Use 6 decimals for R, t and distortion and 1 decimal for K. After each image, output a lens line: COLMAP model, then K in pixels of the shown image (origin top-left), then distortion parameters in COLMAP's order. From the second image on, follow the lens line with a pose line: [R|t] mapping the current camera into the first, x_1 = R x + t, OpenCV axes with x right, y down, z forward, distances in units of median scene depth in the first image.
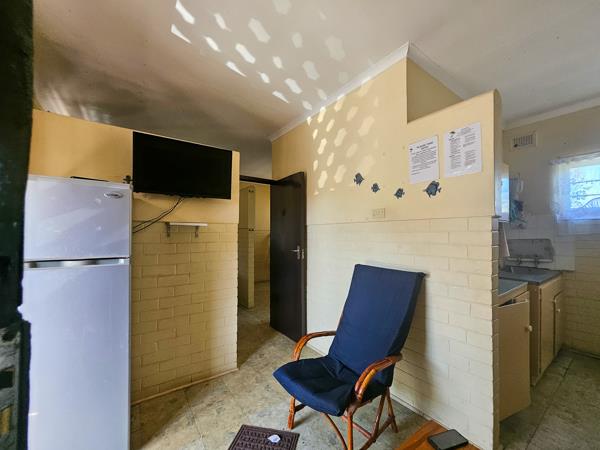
lens RADIAL K [[248.5, 0, 300.7], [0, 248.5, 230.7], [0, 0, 1]] dist [-0.001559, 0.000854]
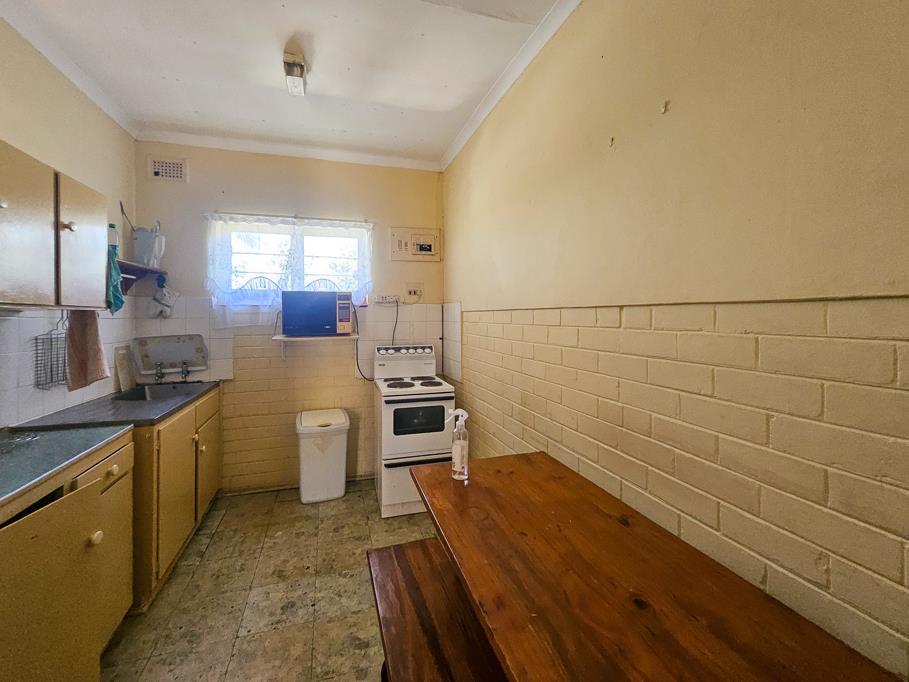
lens RADIAL K [[403.6, 0, 443.6], [0, 403.6, 321.3], [0, 0, 1]] dist [-0.000475, -0.000193]
pose [[0.333321, -0.011728, 0.942740, 0.348636], [-0.006494, 0.999870, 0.014734, -0.030770], [-0.942791, -0.011033, 0.333202, 0.100828]]
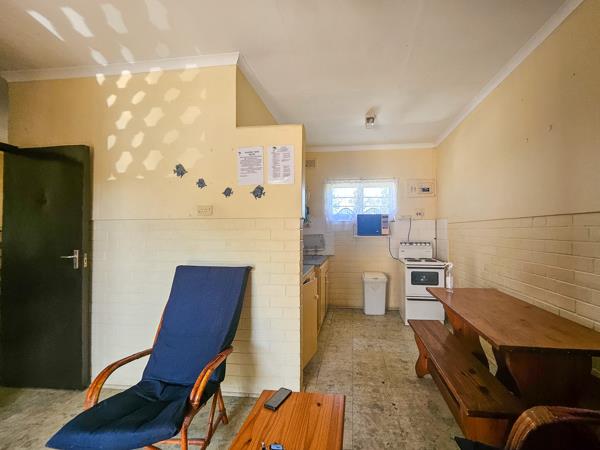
lens RADIAL K [[247.4, 0, 335.7], [0, 247.4, 227.6], [0, 0, 1]] dist [0.001965, -0.000049]
pose [[0.653568, 0.005377, 0.756849, -0.077610], [-0.003297, 0.999986, -0.004257, -0.000428], [-0.756861, 0.000287, 0.653576, -0.011925]]
